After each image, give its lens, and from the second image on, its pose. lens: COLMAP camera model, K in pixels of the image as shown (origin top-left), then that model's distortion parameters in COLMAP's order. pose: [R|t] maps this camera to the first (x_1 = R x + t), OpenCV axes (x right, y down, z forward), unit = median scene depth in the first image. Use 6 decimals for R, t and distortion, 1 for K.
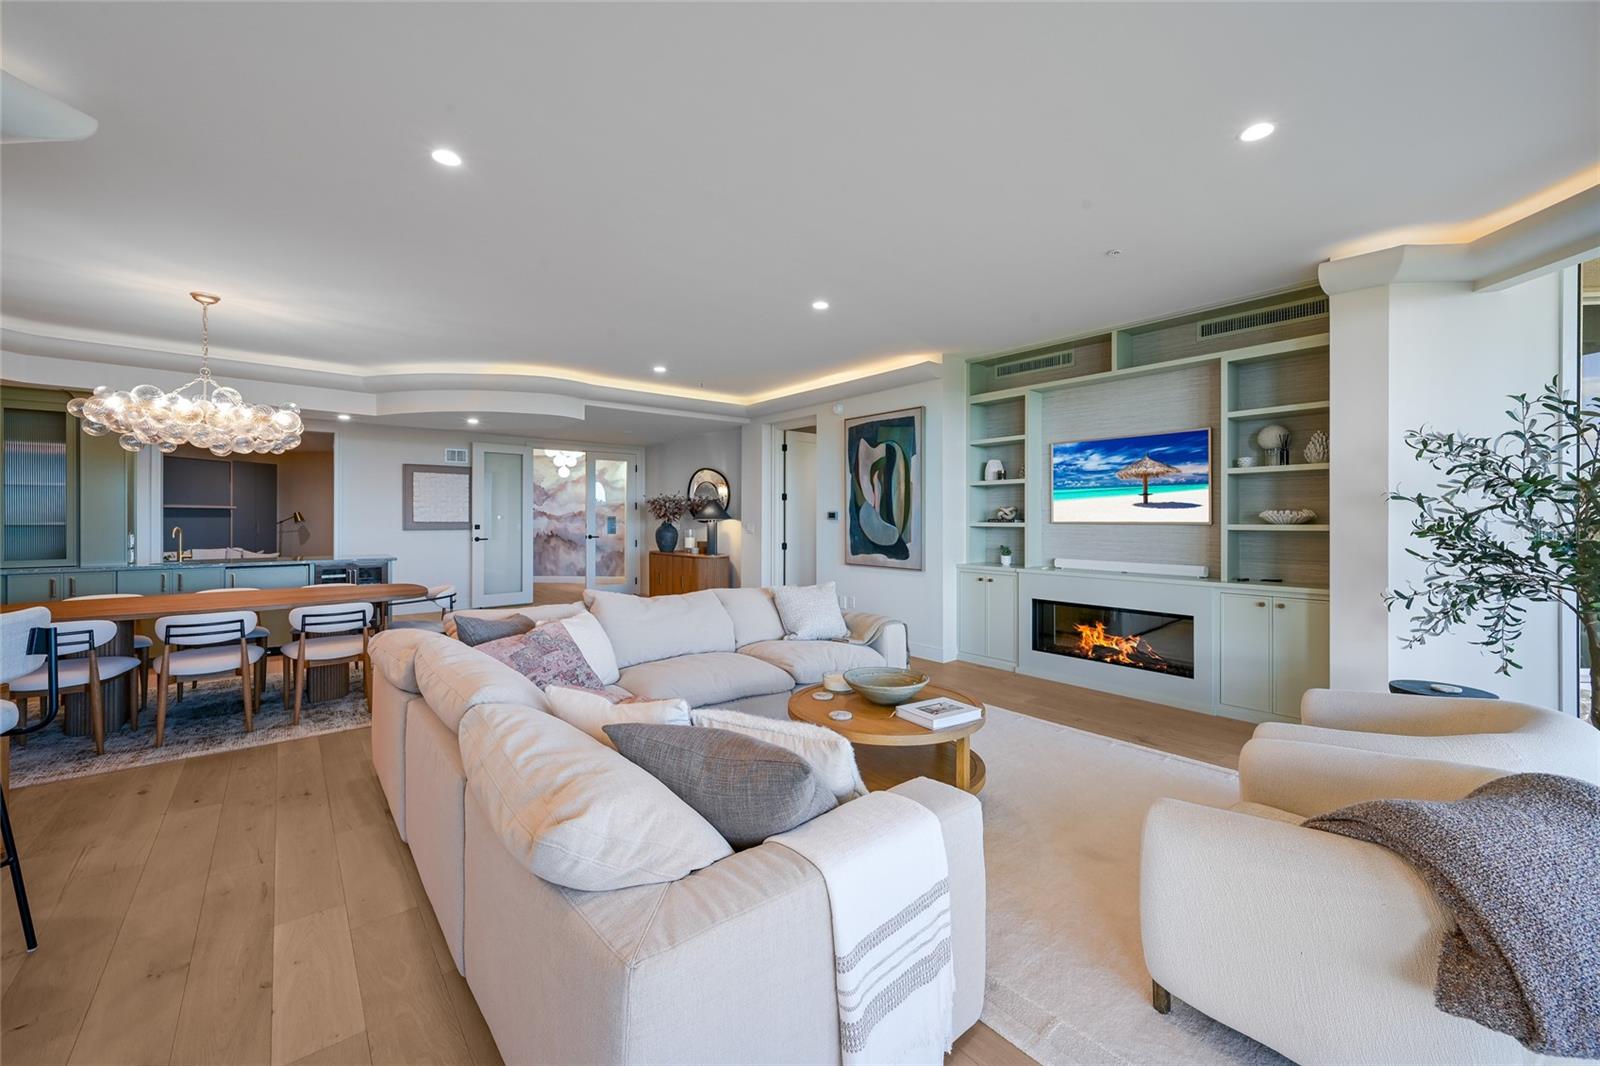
lens RADIAL K [[636.8, 0, 802.5], [0, 636.8, 509.8], [0, 0, 1]] dist [0.001593, 0.000189]
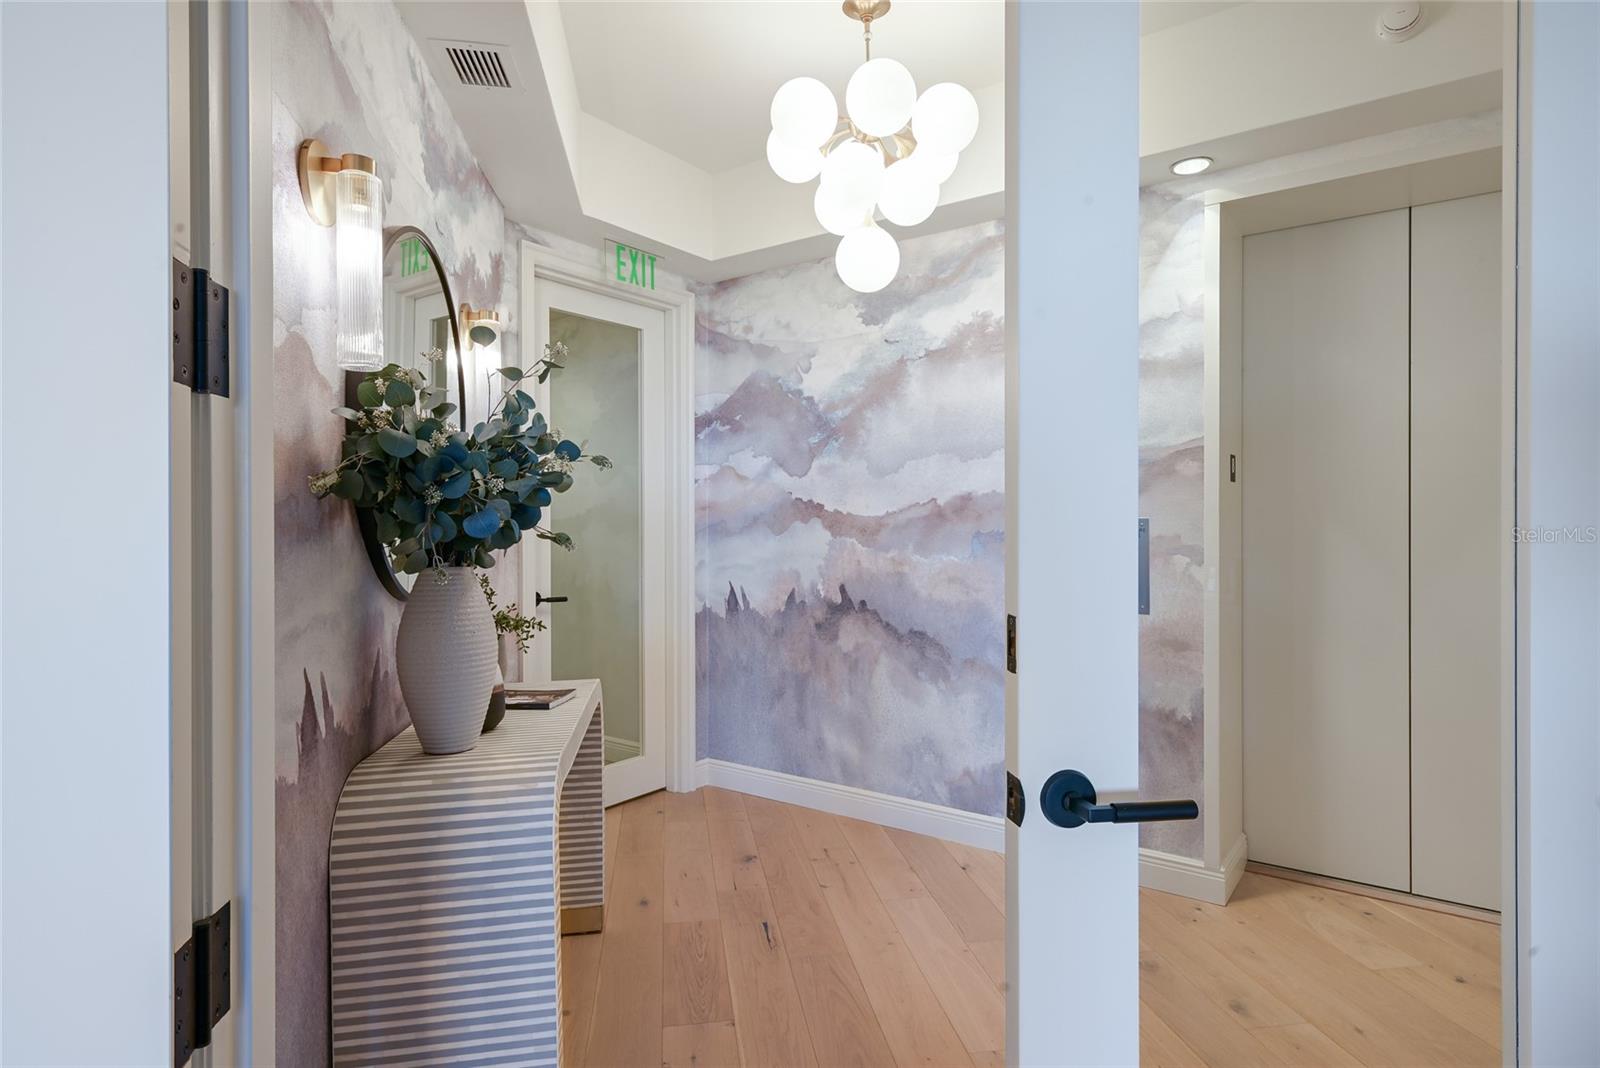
lens RADIAL K [[852.6, 0, 800.0], [0, 852.6, 534.0], [0, 0, 1]] dist [-0.001619, -0.000196]
pose [[0.857217, 0.002422, -0.514950, -0.652338], [0.006193, 0.999868, 0.015012, 0.026781], [0.514918, -0.016058, 0.857089, 1.901595]]
